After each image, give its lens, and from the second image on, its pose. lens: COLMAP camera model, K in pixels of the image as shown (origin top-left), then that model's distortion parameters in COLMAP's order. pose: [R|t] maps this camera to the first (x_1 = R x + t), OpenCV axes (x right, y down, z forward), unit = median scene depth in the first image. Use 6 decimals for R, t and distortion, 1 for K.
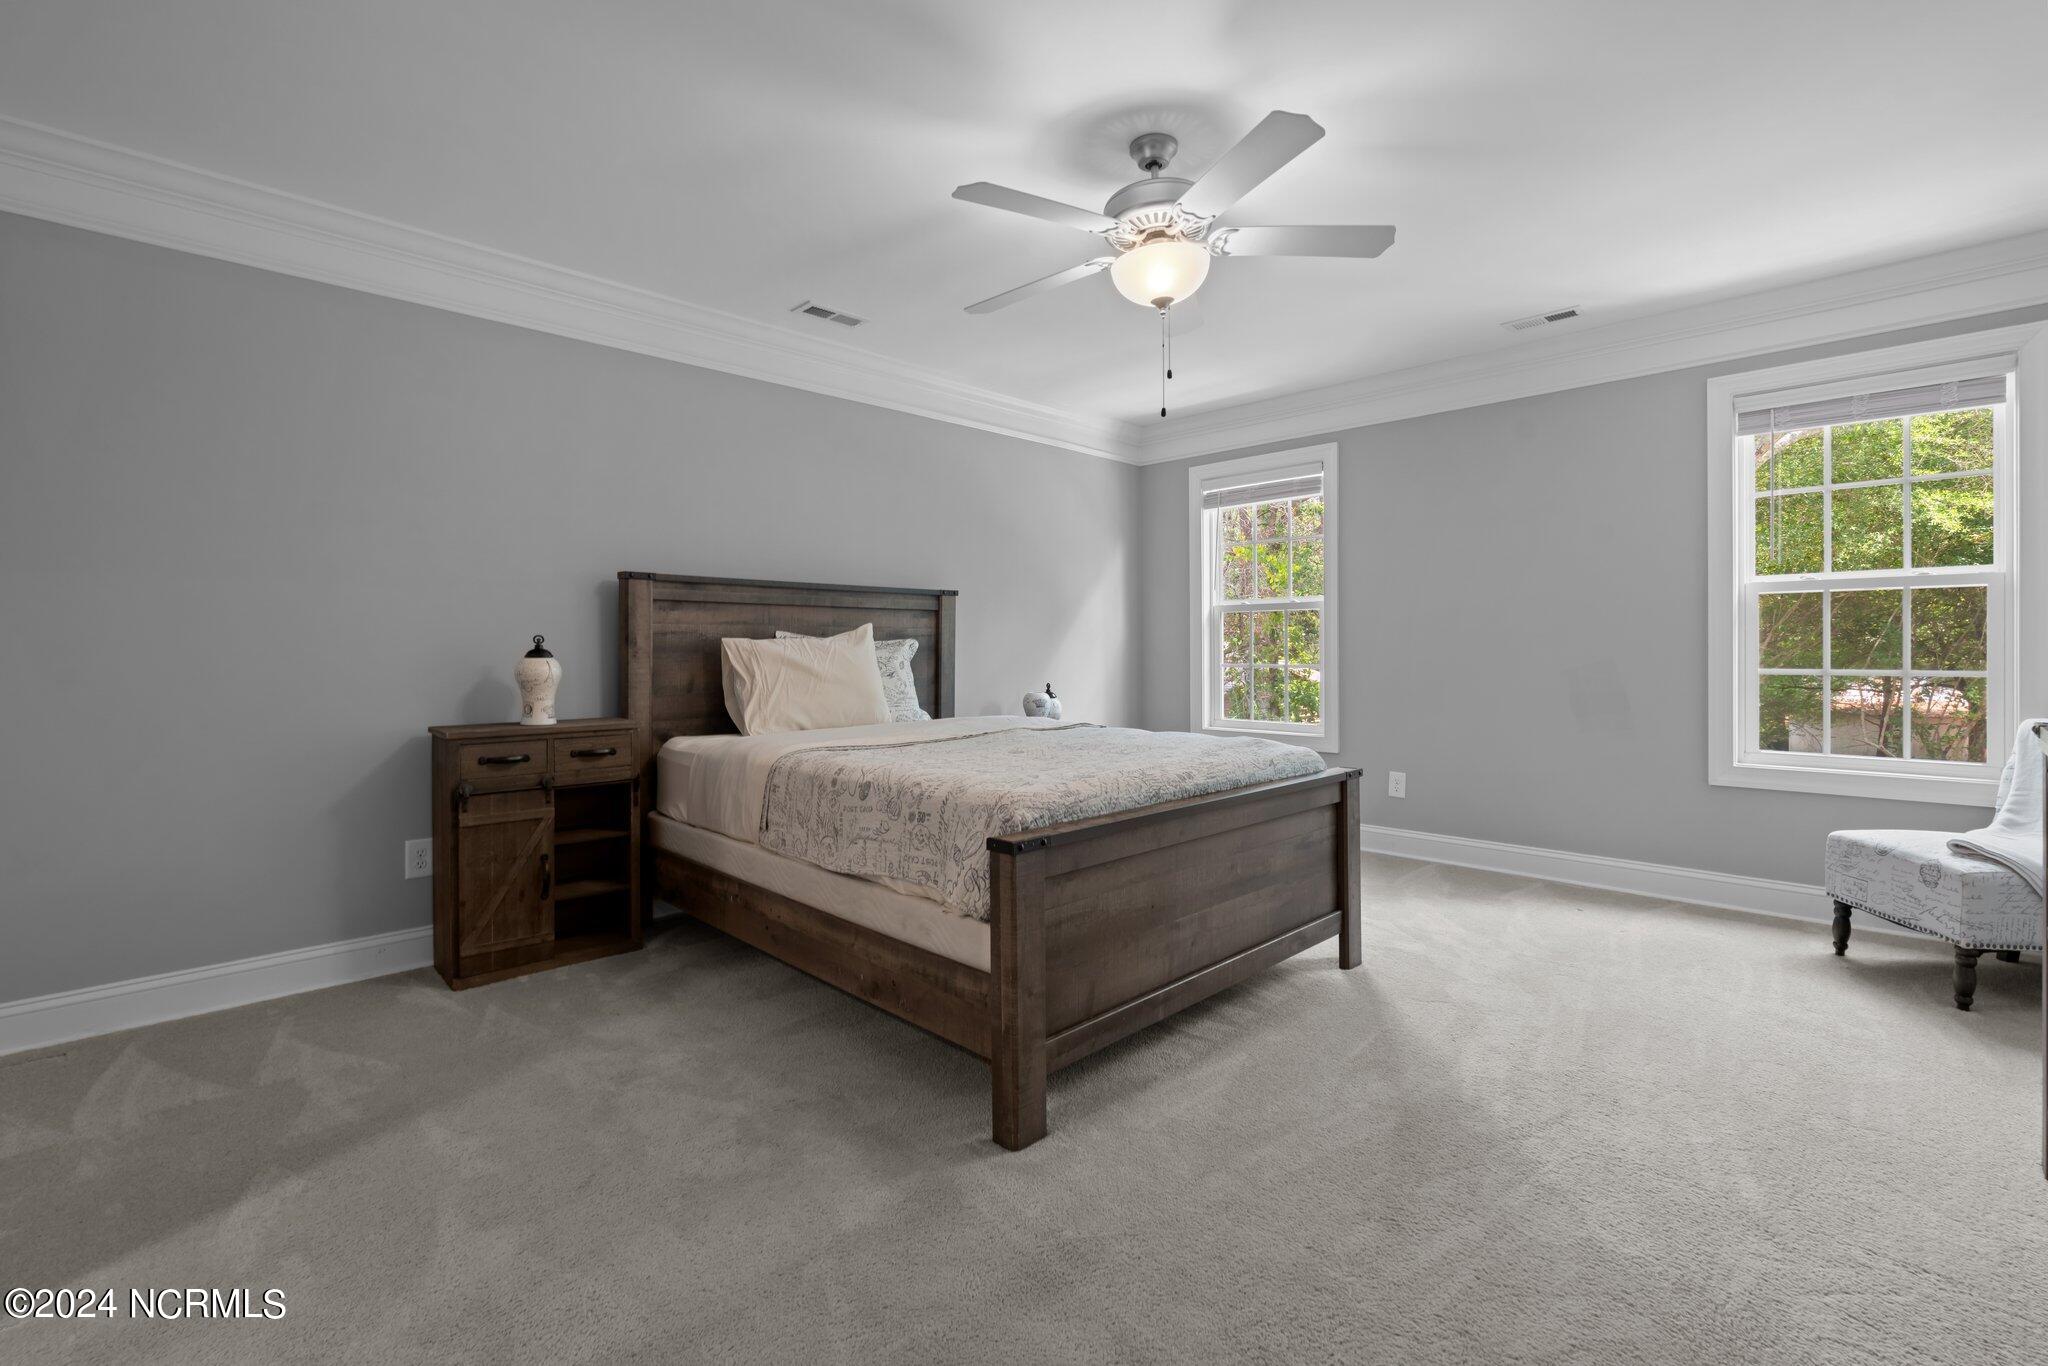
lens RADIAL K [[907.7, 0, 1021.2], [0, 907.7, 650.0], [0, 0, 1]] dist [-0.004601, -0.000580]
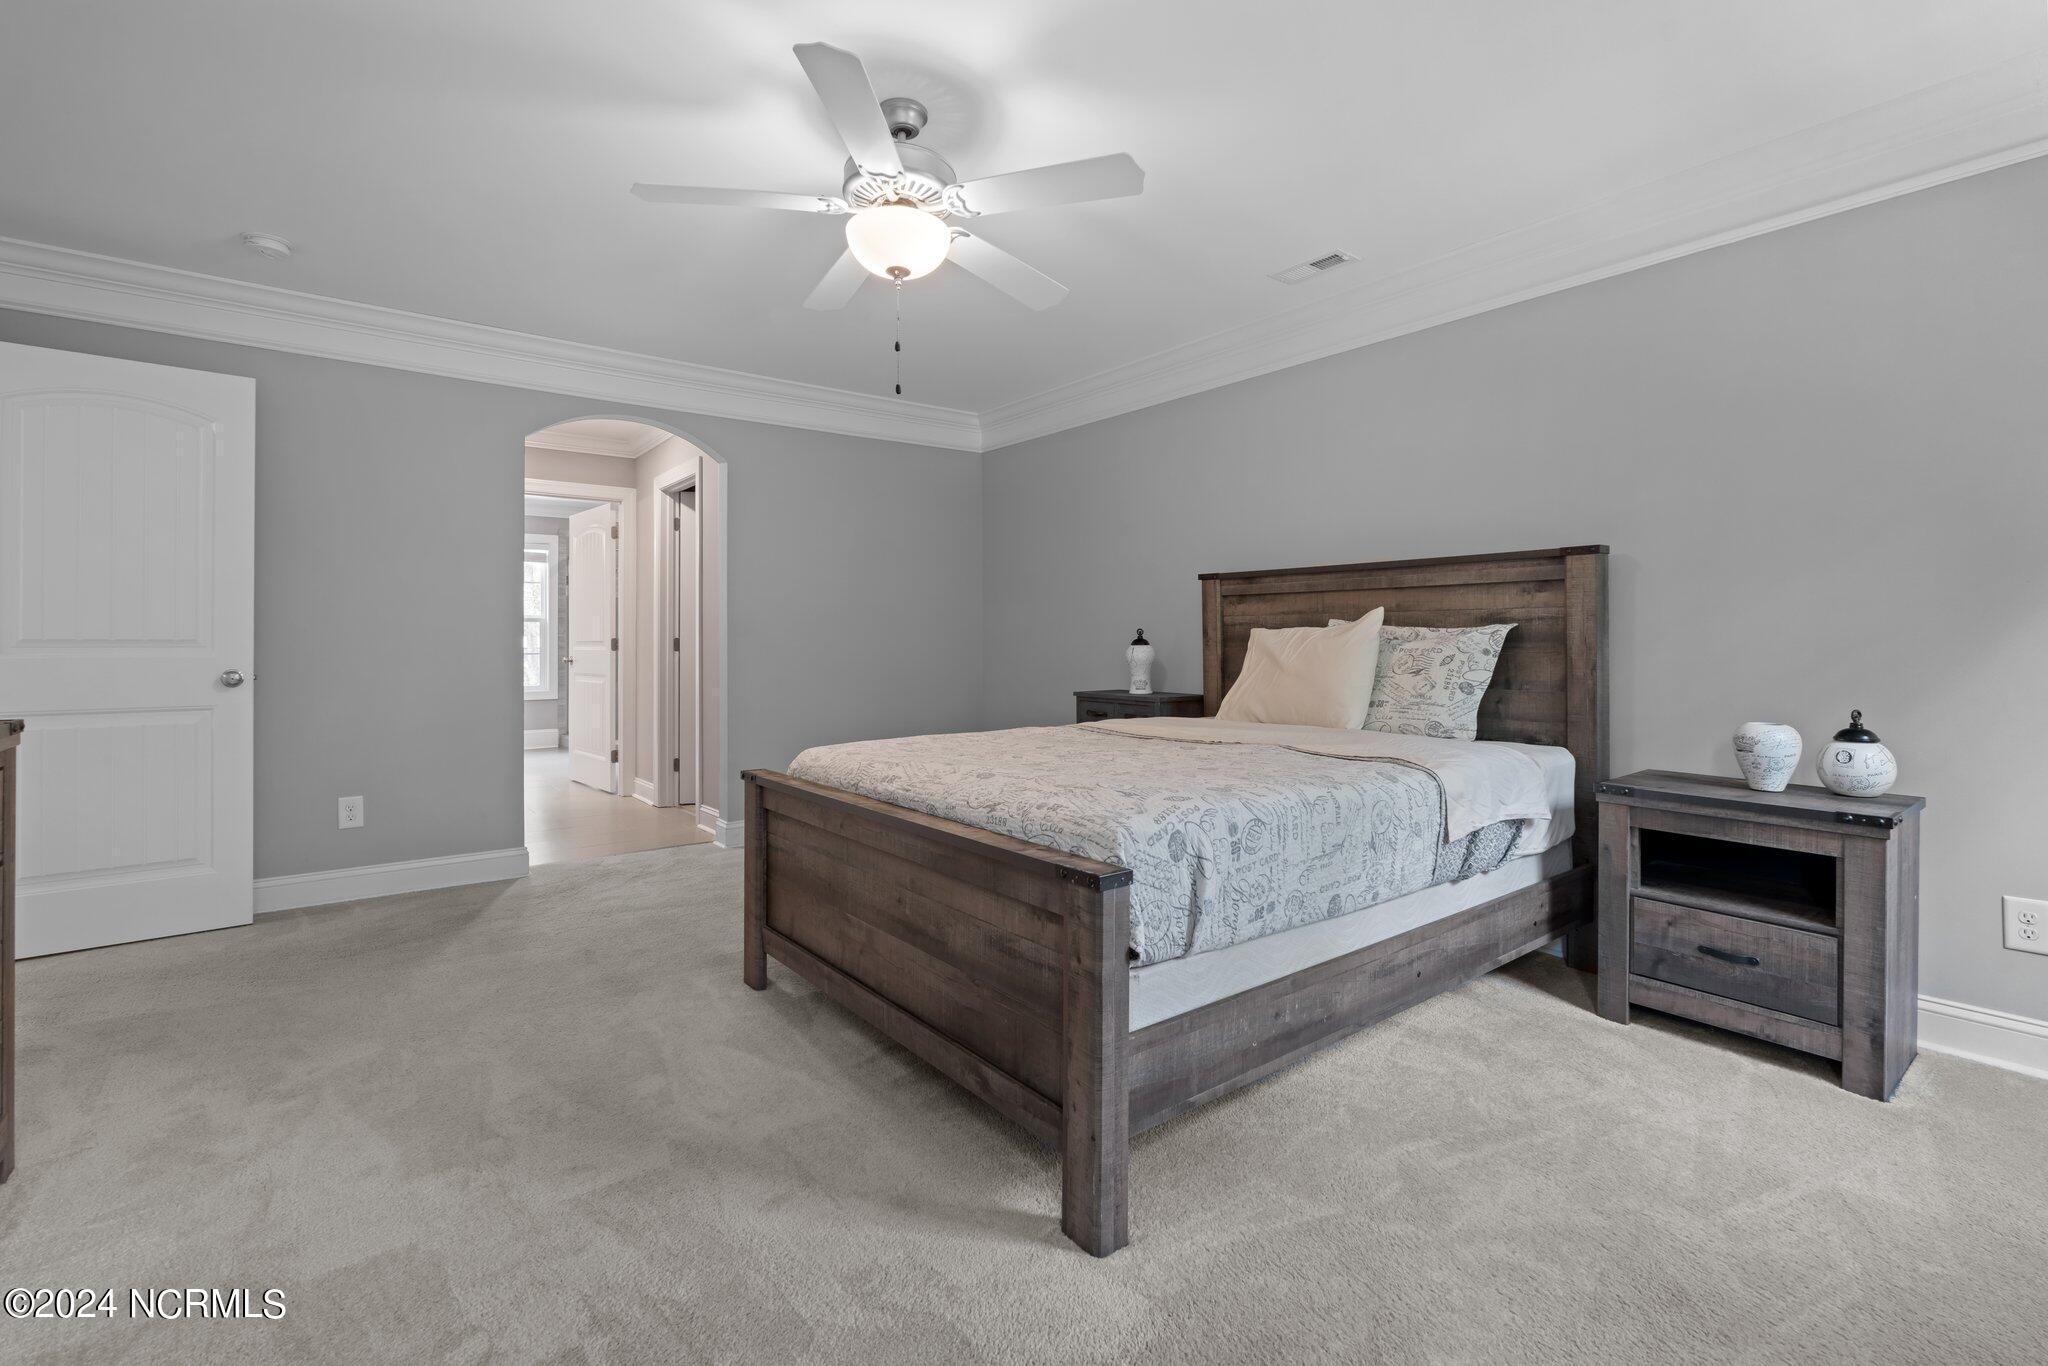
lens RADIAL K [[903.6, 0, 1031.1], [0, 903.6, 639.3], [0, 0, 1]] dist [-0.000210, 0.000171]
pose [[-0.100540, 0.002039, -0.994931, 0.746295], [0.002719, 0.999995, 0.001775, -0.002767], [0.994929, -0.002527, -0.100545, 0.855067]]
